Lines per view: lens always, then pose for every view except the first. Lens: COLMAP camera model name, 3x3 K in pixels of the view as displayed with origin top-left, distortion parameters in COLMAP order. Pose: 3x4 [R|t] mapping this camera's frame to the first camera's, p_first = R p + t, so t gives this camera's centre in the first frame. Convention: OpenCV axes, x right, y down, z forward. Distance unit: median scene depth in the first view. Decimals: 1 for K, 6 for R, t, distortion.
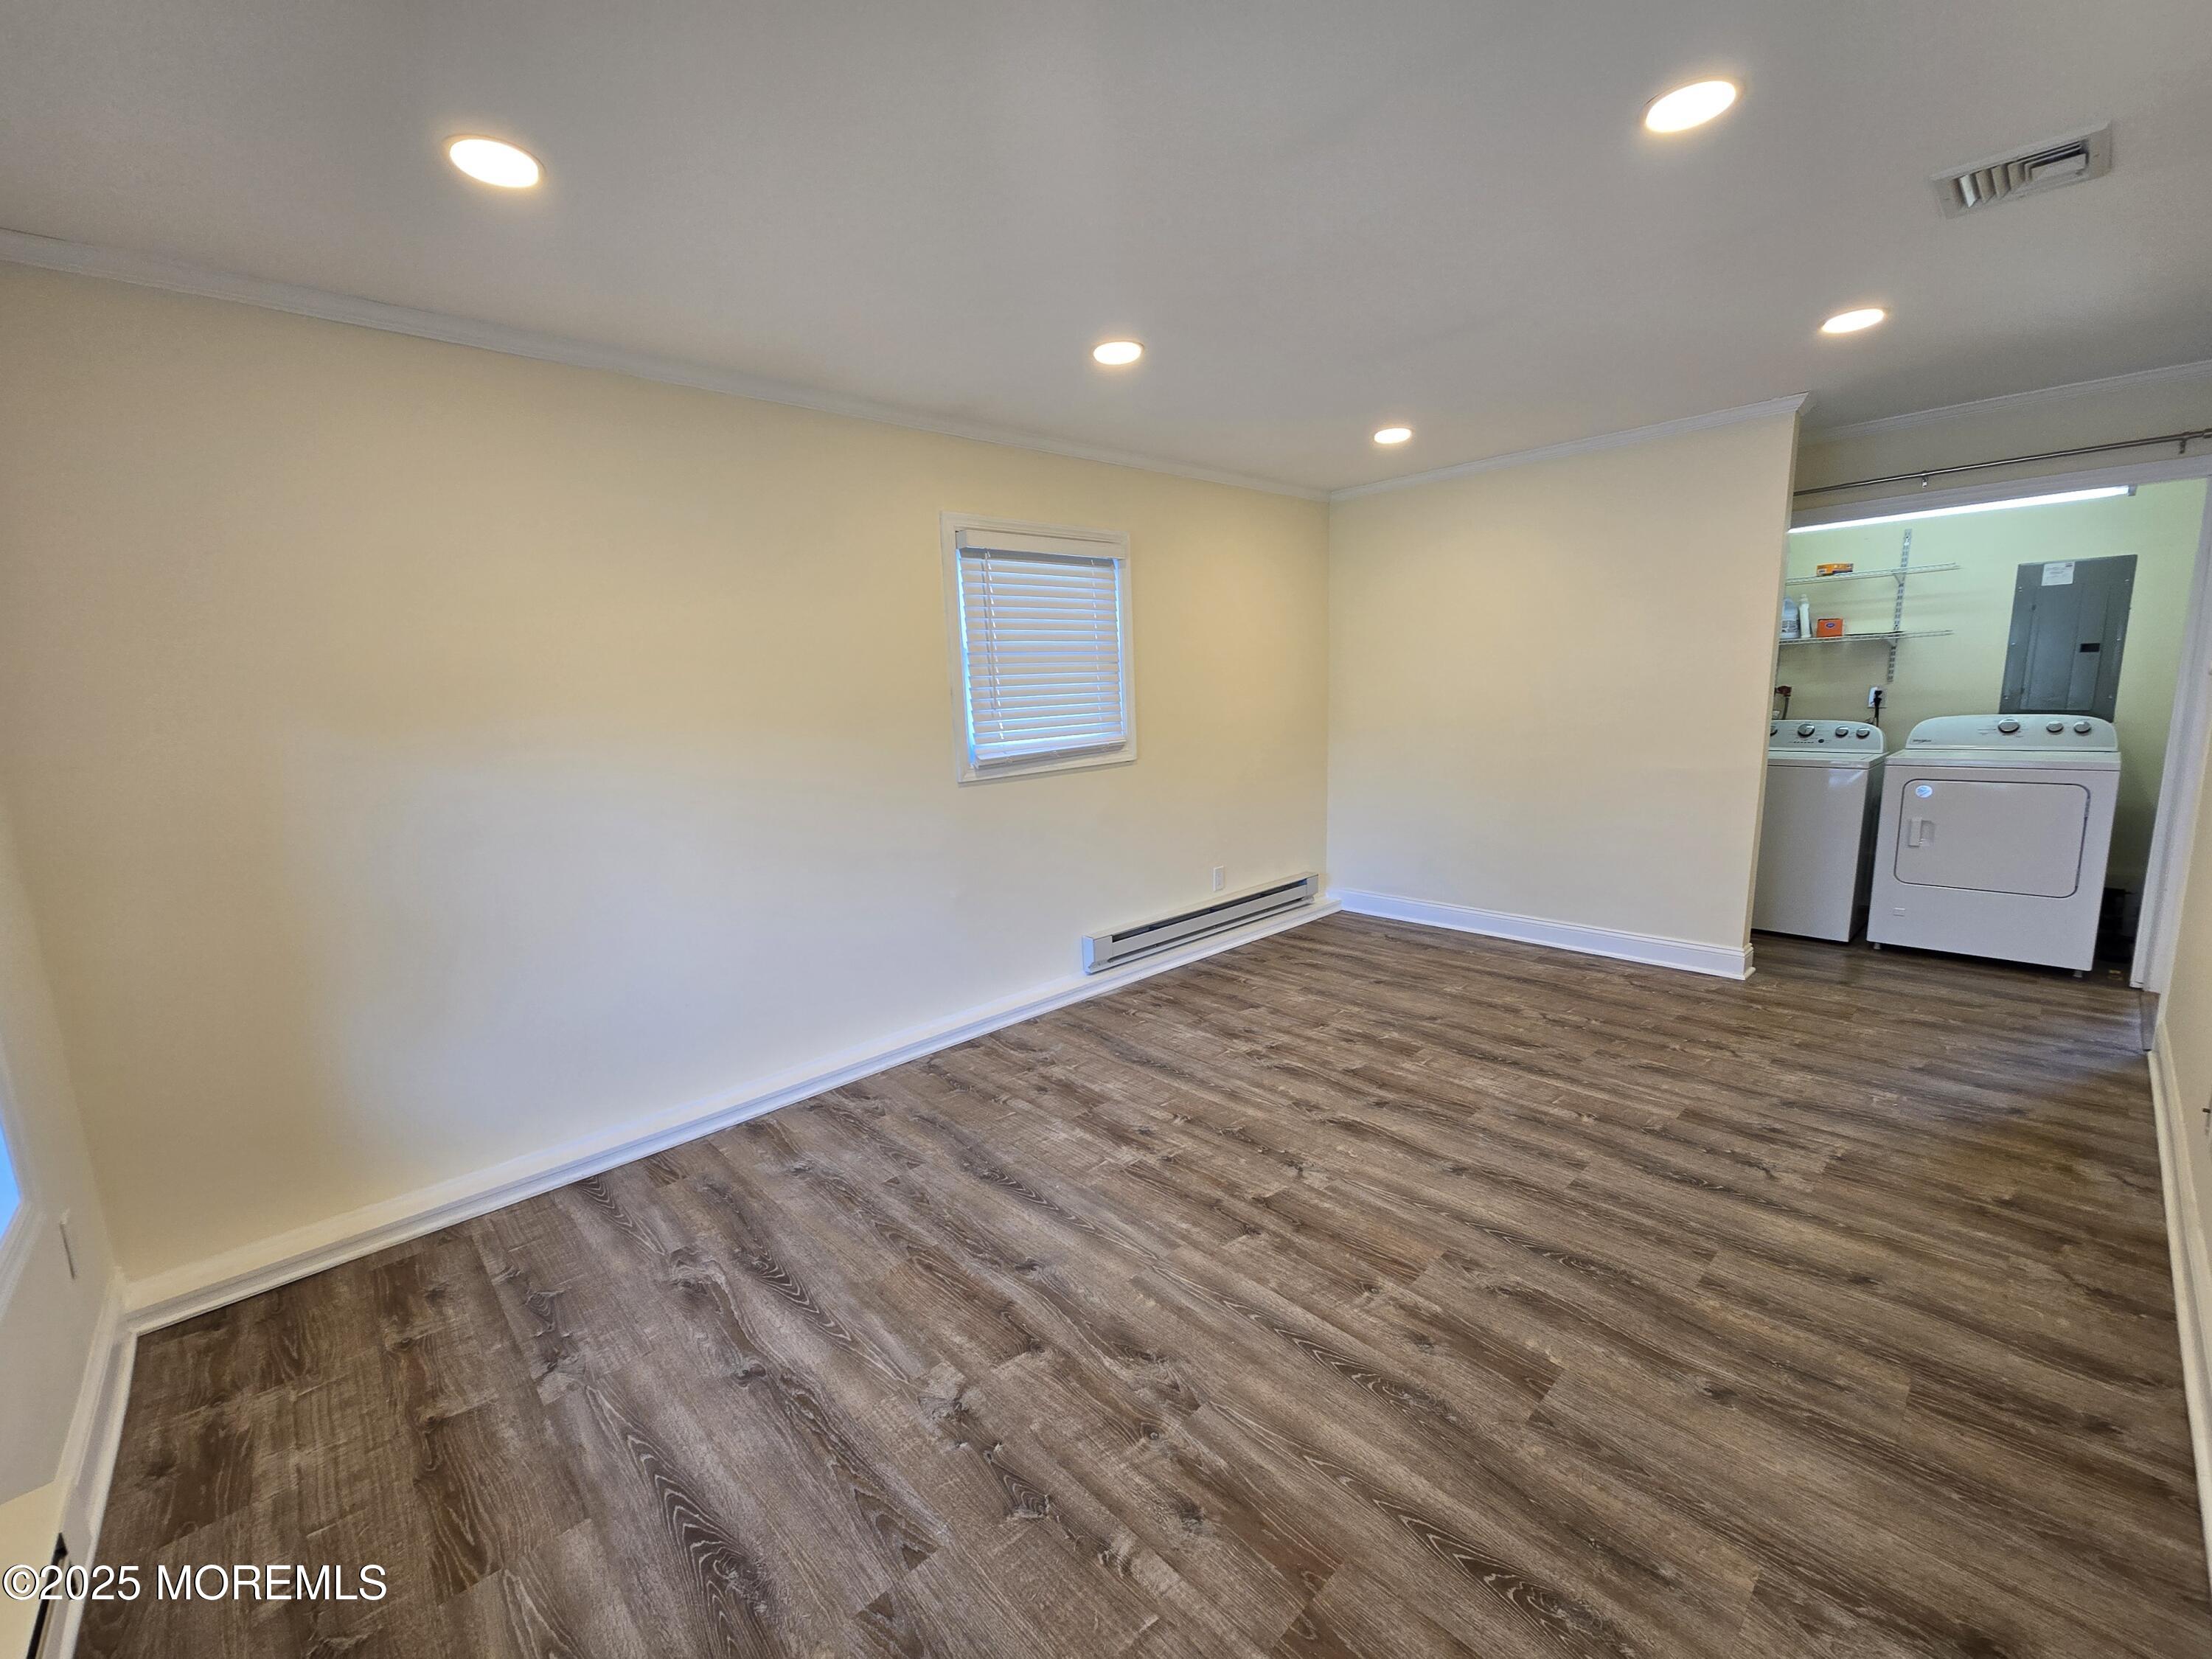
lens RADIAL K [[908.1, 0, 1094.6], [0, 908.1, 843.9], [0, 0, 1]] dist [0.004104, 0.000257]
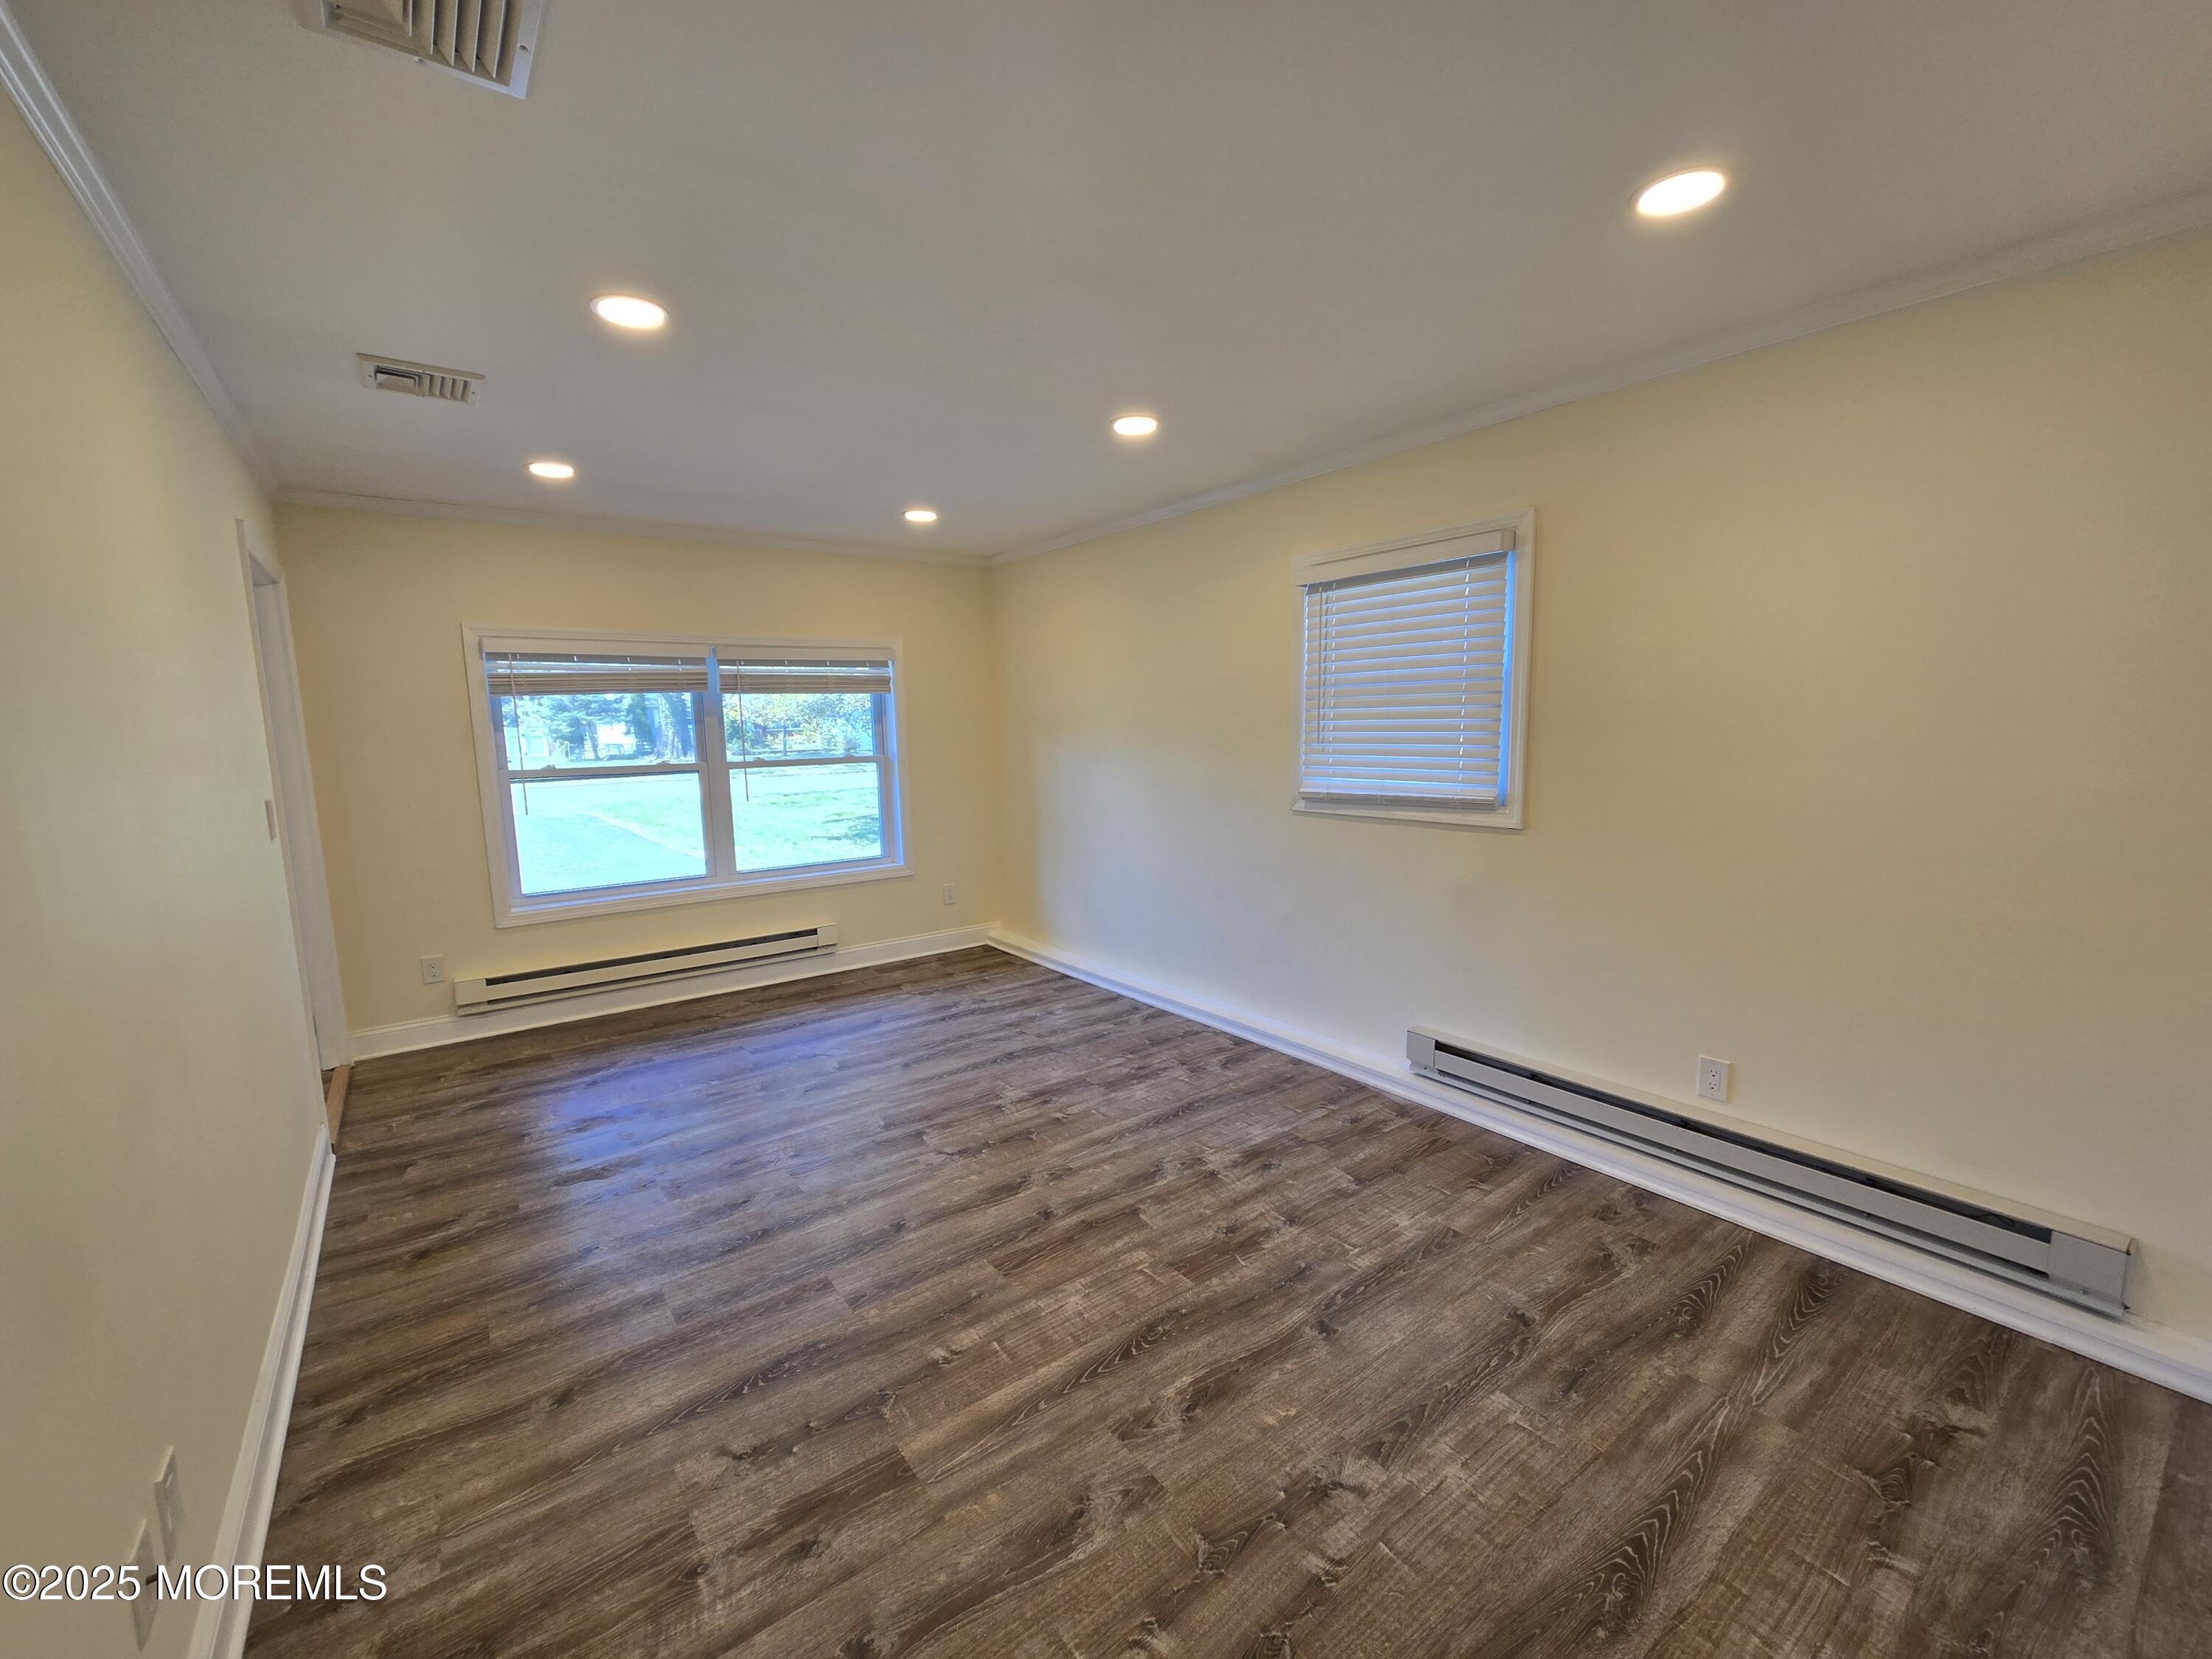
lens RADIAL K [[908.1, 0, 1094.6], [0, 908.1, 843.9], [0, 0, 1]] dist [0.004104, 0.000257]
pose [[-0.110722, 0.179093, -0.977582, 1.102562], [-0.144897, 0.970211, 0.194154, -0.242571], [0.983232, 0.163146, -0.081473, 1.048409]]
